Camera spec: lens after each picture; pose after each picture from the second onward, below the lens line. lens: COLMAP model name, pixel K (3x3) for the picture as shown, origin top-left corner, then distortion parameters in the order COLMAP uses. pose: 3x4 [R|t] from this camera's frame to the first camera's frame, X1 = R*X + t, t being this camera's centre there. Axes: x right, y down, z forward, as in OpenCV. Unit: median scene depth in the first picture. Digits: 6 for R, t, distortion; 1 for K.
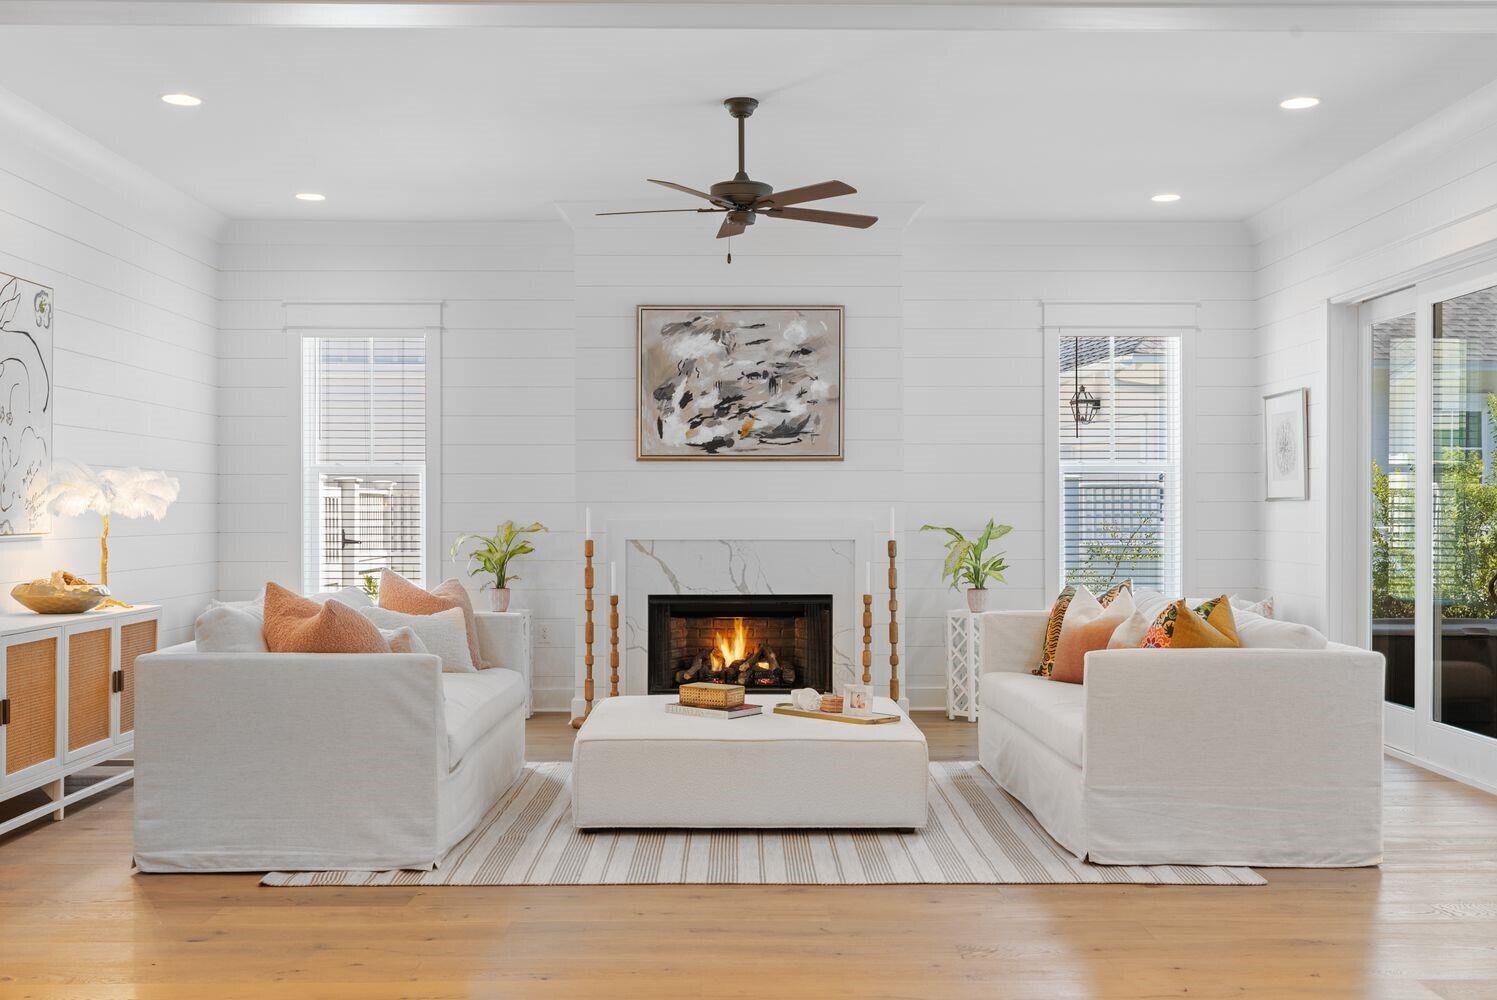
lens RADIAL K [[1507.3, 0, 747.9], [0, 1507.3, 501.0], [0, 0, 1]] dist [0.012101, 0.000000]
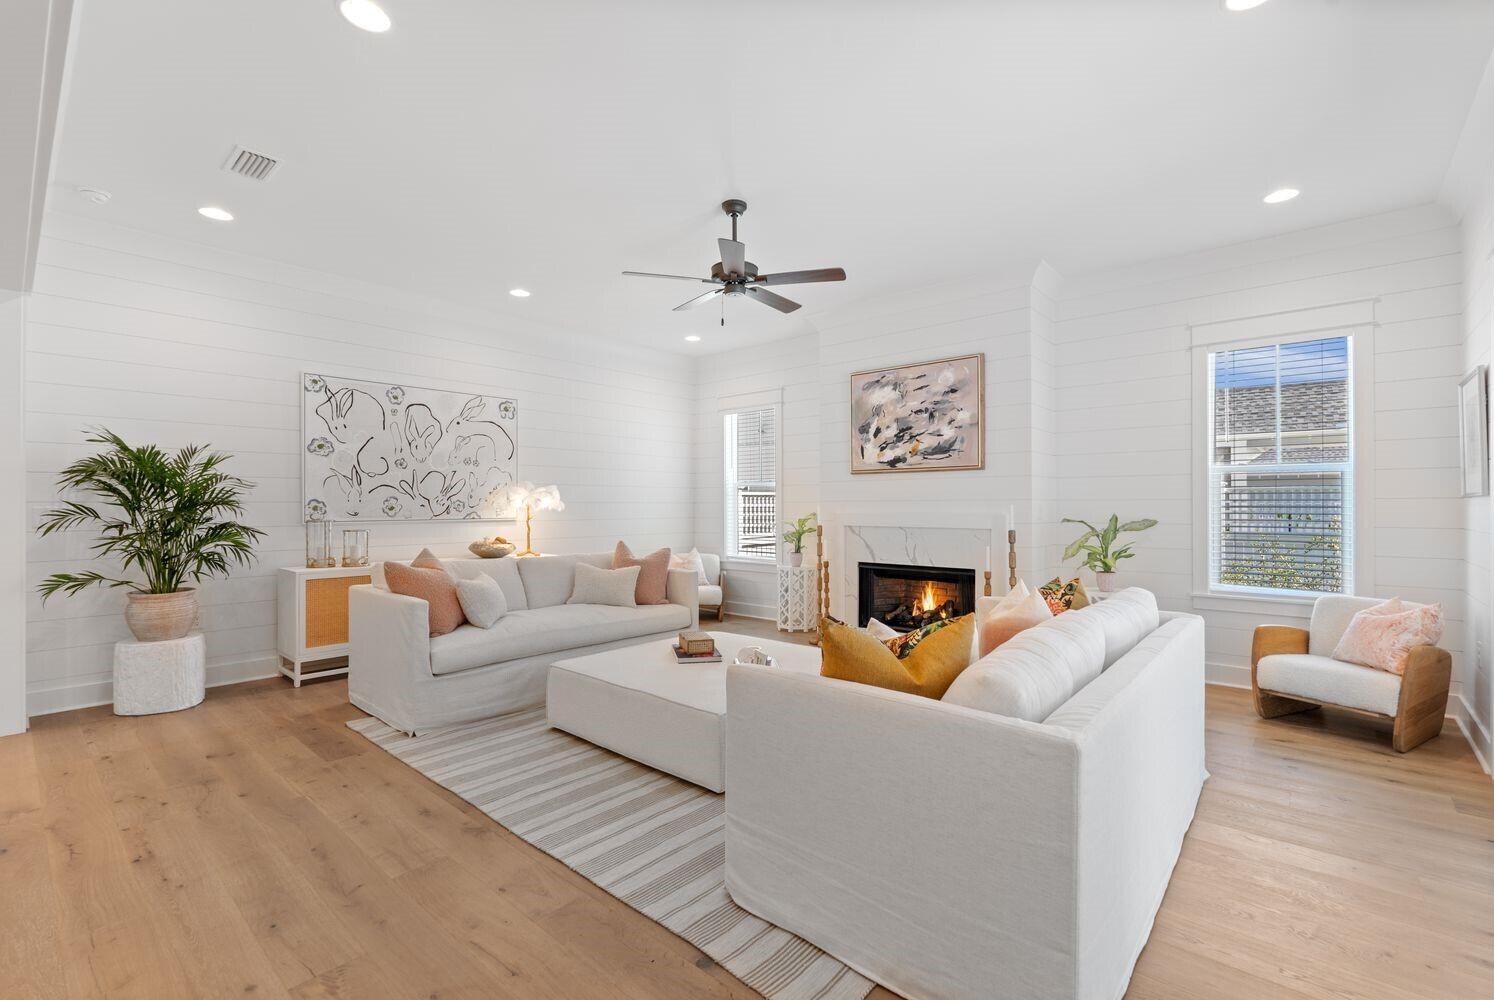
lens RADIAL K [[662.4, 0, 748.2], [0, 662.4, 504.2], [0, 0, 1]] dist [-0.001716, 0.000071]
pose [[0.745997, -0.002062, -0.665946, 0.299301], [0.005551, 0.999980, 0.003122, 0.001021], [0.665926, -0.006026, 0.745993, 0.426606]]
